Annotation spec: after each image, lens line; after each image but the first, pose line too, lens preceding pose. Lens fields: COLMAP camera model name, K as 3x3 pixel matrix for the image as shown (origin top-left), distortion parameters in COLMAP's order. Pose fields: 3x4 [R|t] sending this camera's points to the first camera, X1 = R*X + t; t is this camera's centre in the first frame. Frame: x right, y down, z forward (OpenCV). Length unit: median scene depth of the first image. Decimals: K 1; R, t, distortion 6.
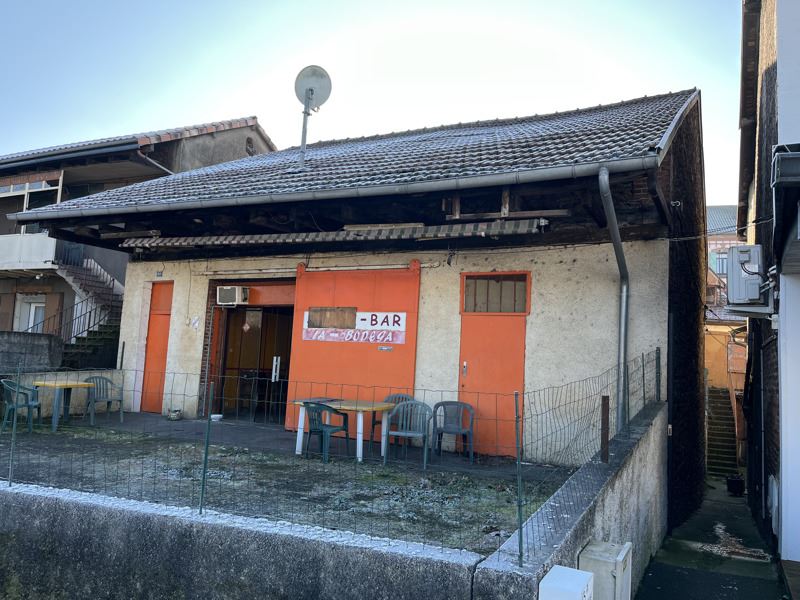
lens RADIAL K [[594.8, 0, 403.0], [0, 594.8, 299.7], [0, 0, 1]] dist [0.061826, -0.000428]
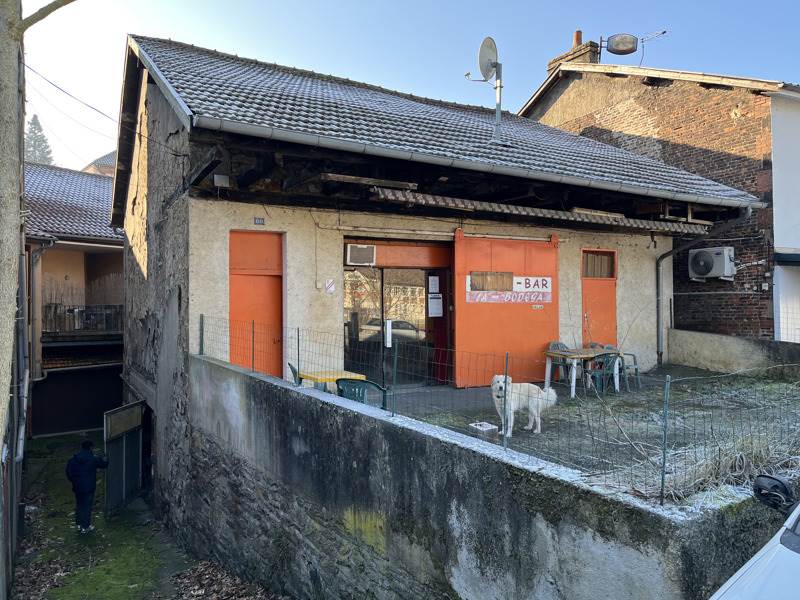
lens RADIAL K [[594.8, 0, 404.4], [0, 594.8, 301.5], [0, 0, 1]] dist [0.061826, -0.000428]
pose [[0.537368, -0.045892, 0.842099, -1.176226], [-0.048043, 0.995231, 0.084895, -0.019276], [-0.841979, -0.086077, 0.532600, 0.557169]]
